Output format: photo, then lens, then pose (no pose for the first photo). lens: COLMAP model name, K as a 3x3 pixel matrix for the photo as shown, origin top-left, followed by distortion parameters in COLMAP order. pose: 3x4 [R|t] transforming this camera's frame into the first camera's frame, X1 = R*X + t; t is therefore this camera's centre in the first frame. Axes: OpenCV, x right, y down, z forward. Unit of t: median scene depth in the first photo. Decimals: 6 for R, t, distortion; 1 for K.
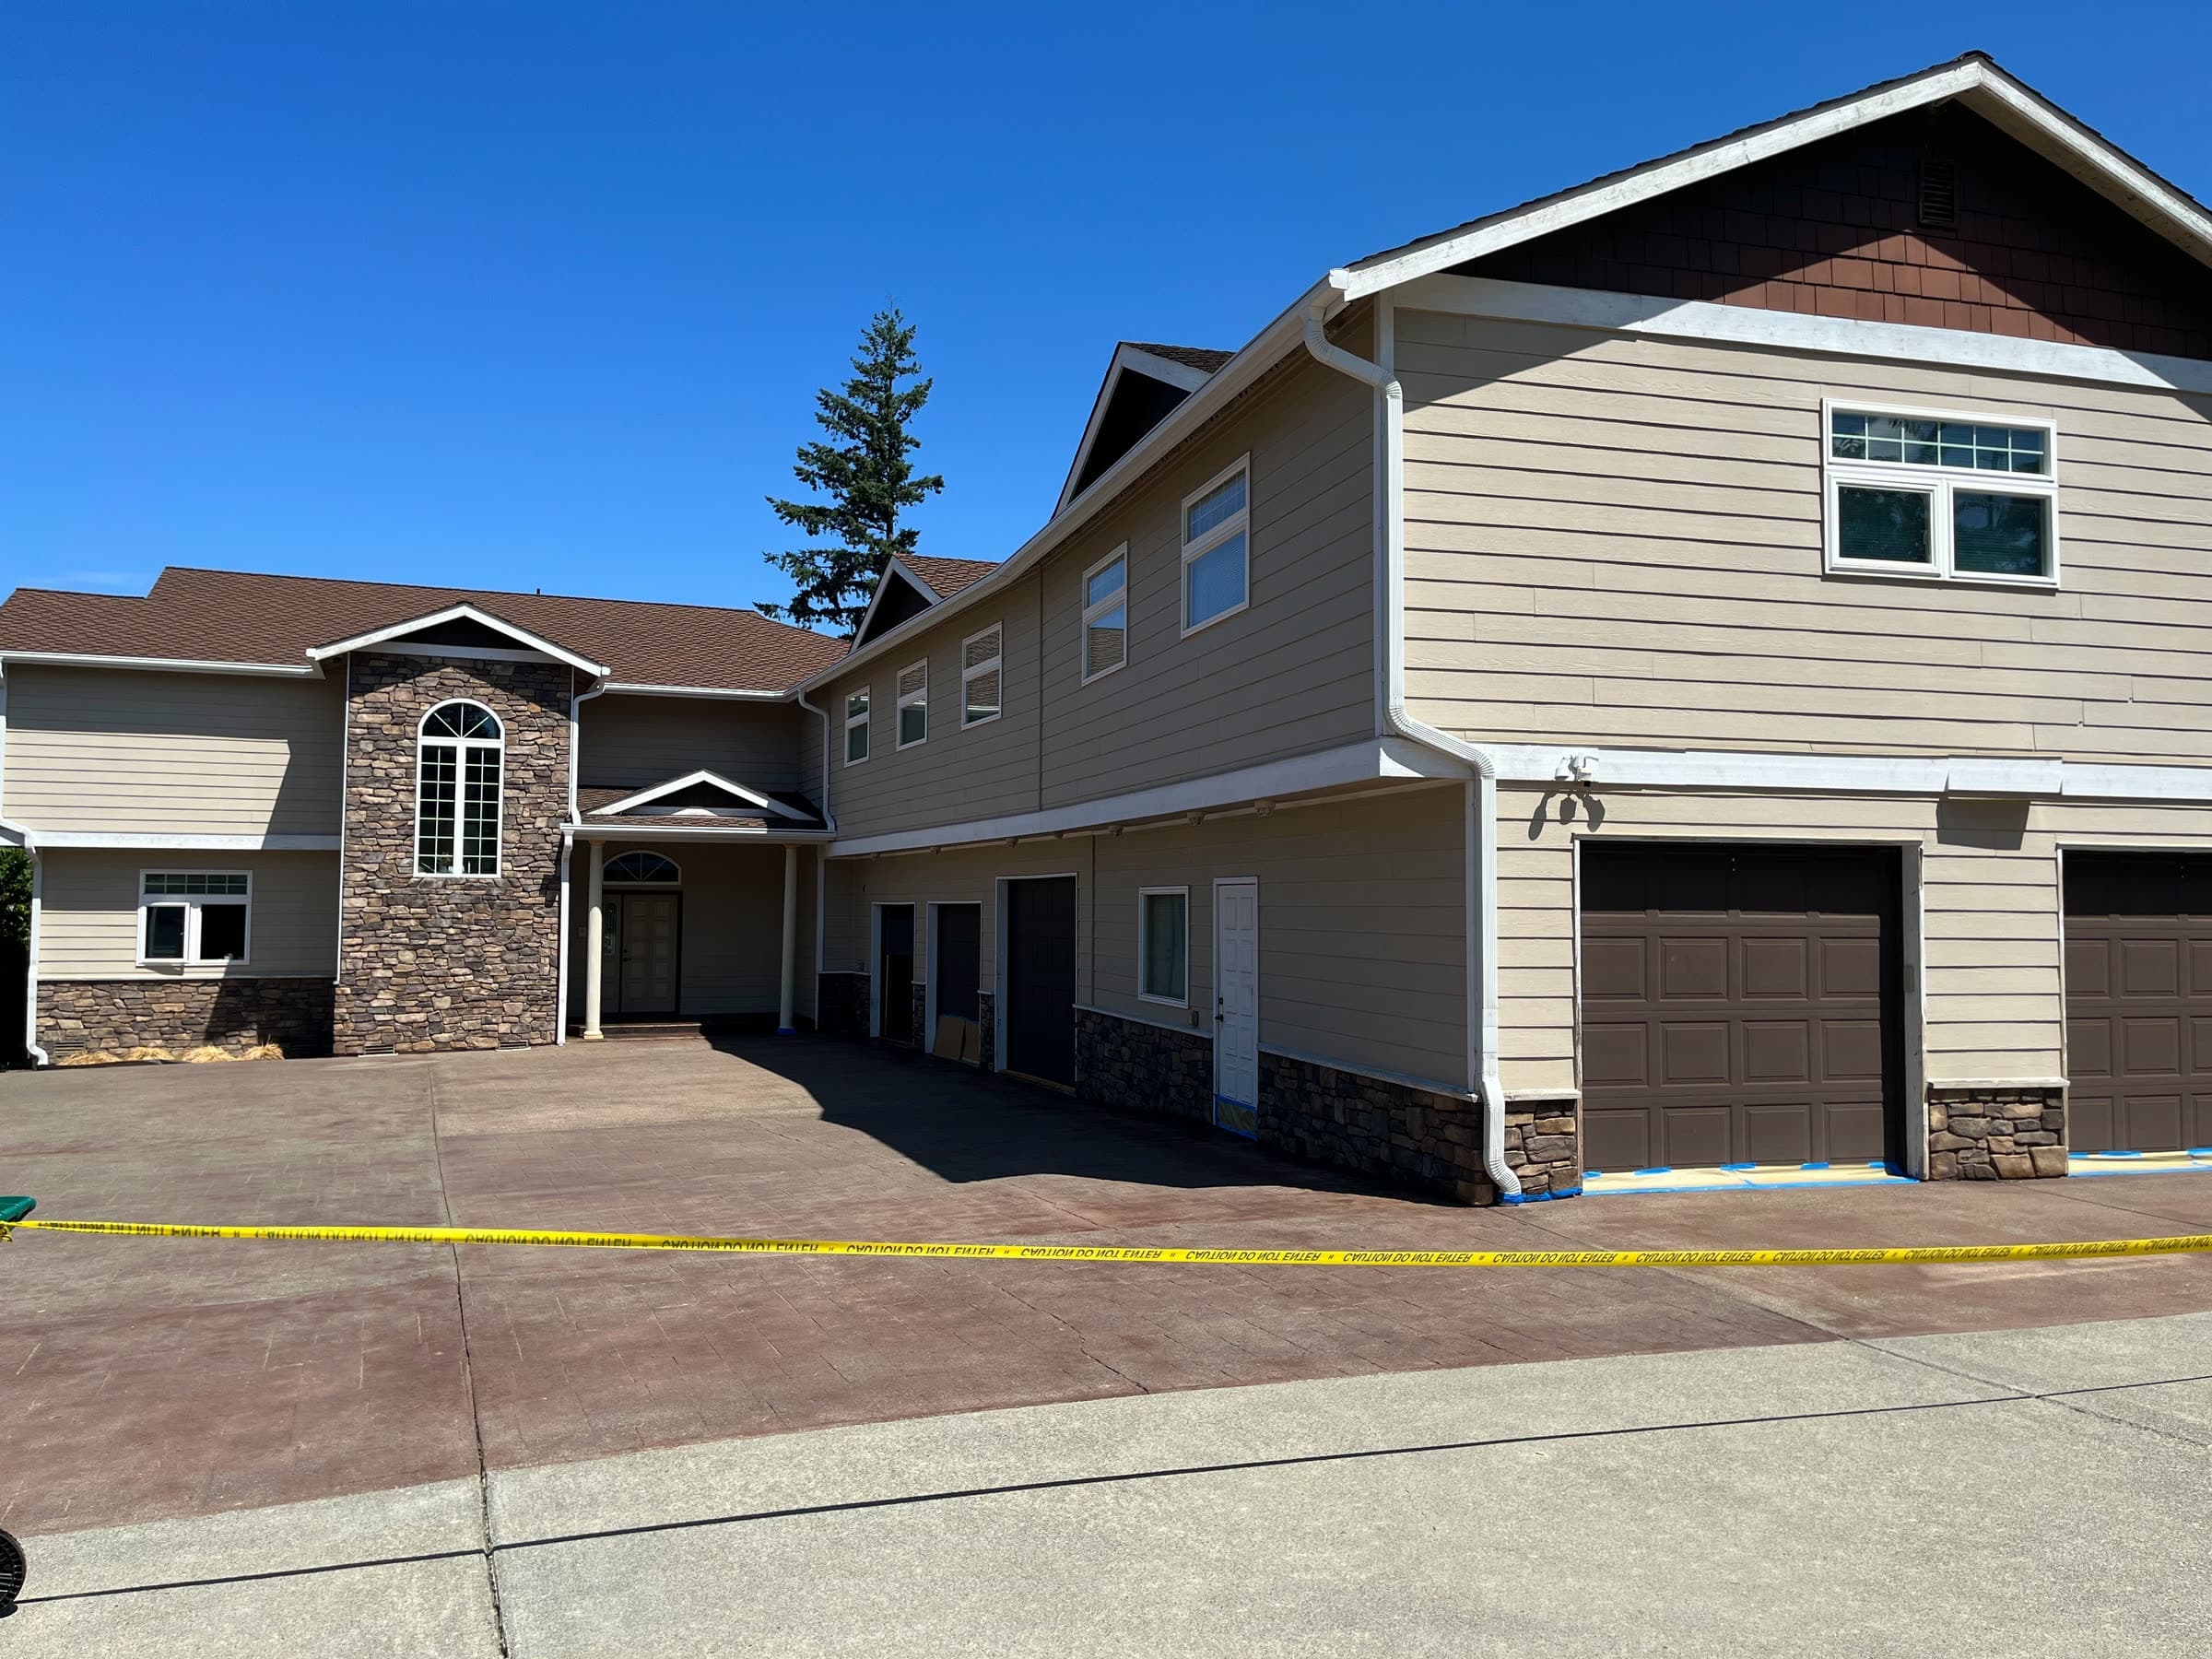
lens RADIAL K [[1668.6, 0, 1111.6], [0, 1668.6, 831.6], [0, 0, 1]] dist [0.062064, -0.070475]
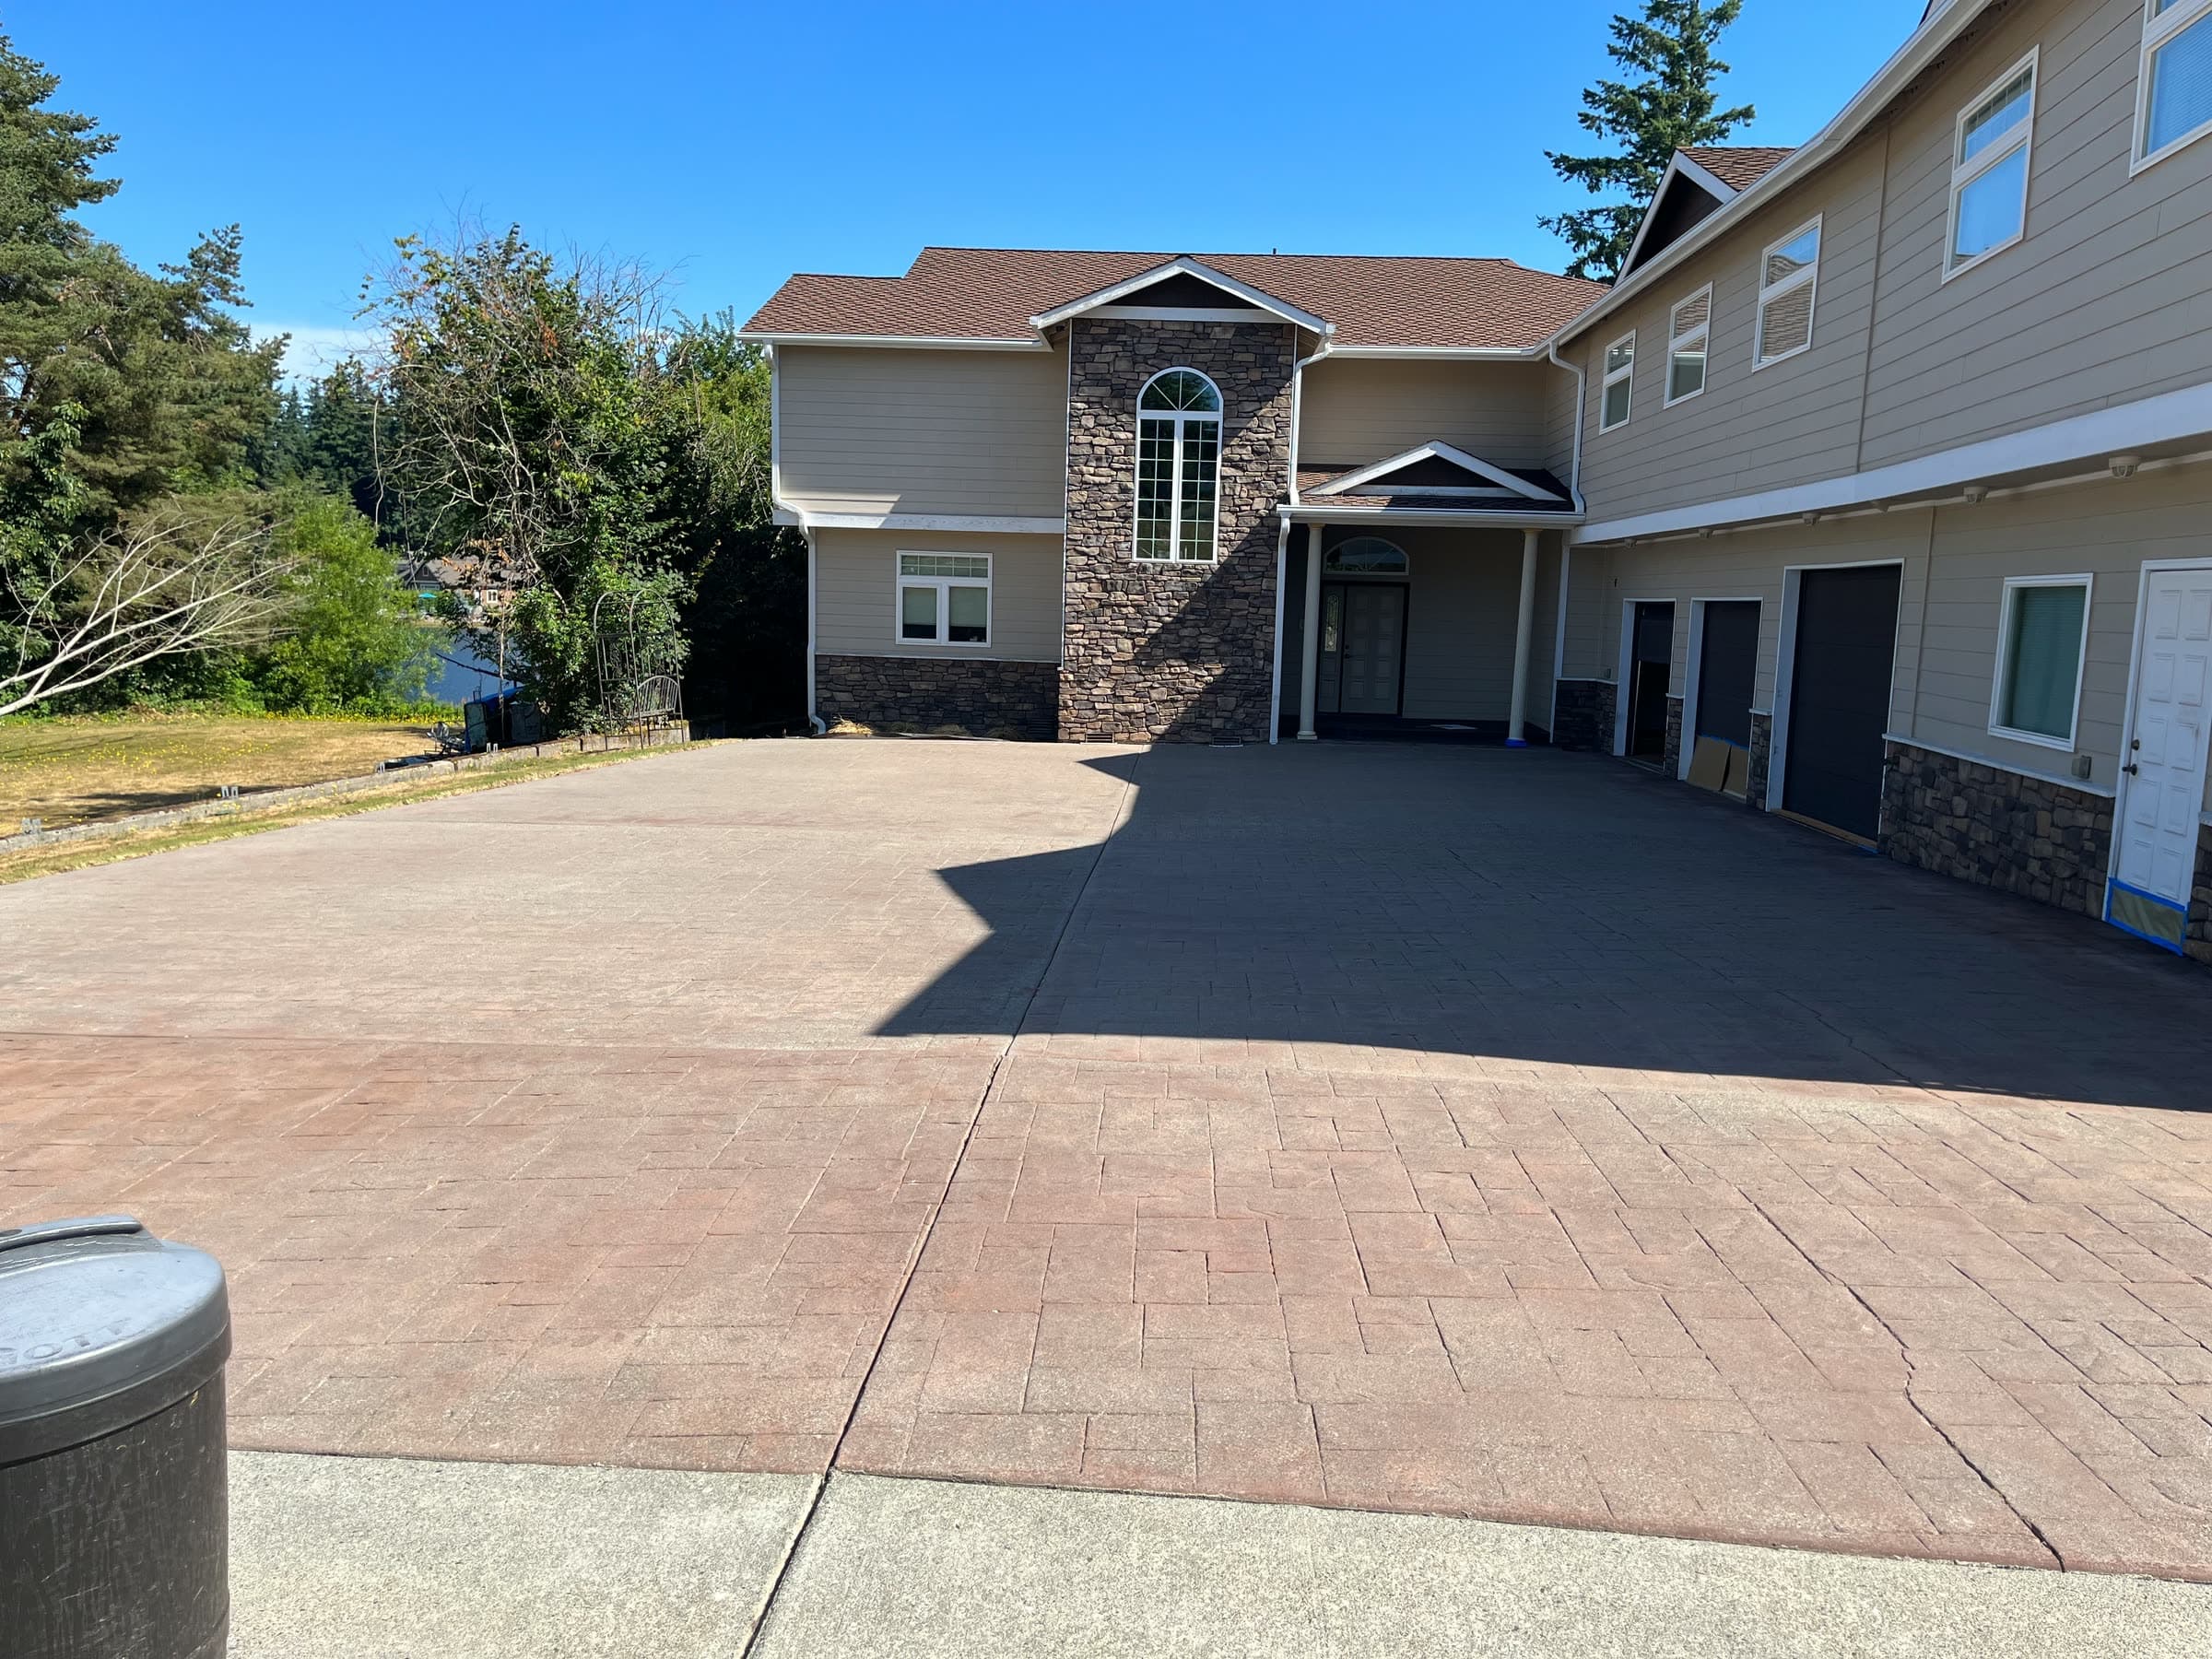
lens RADIAL K [[1668.6, 0, 1111.6], [0, 1668.6, 831.6], [0, 0, 1]] dist [0.062064, -0.070475]
pose [[0.902807, 0.080268, -0.422489, -0.009431], [-0.004846, 0.984263, 0.176645, 0.010098], [0.430019, -0.157429, 0.888988, 0.121371]]
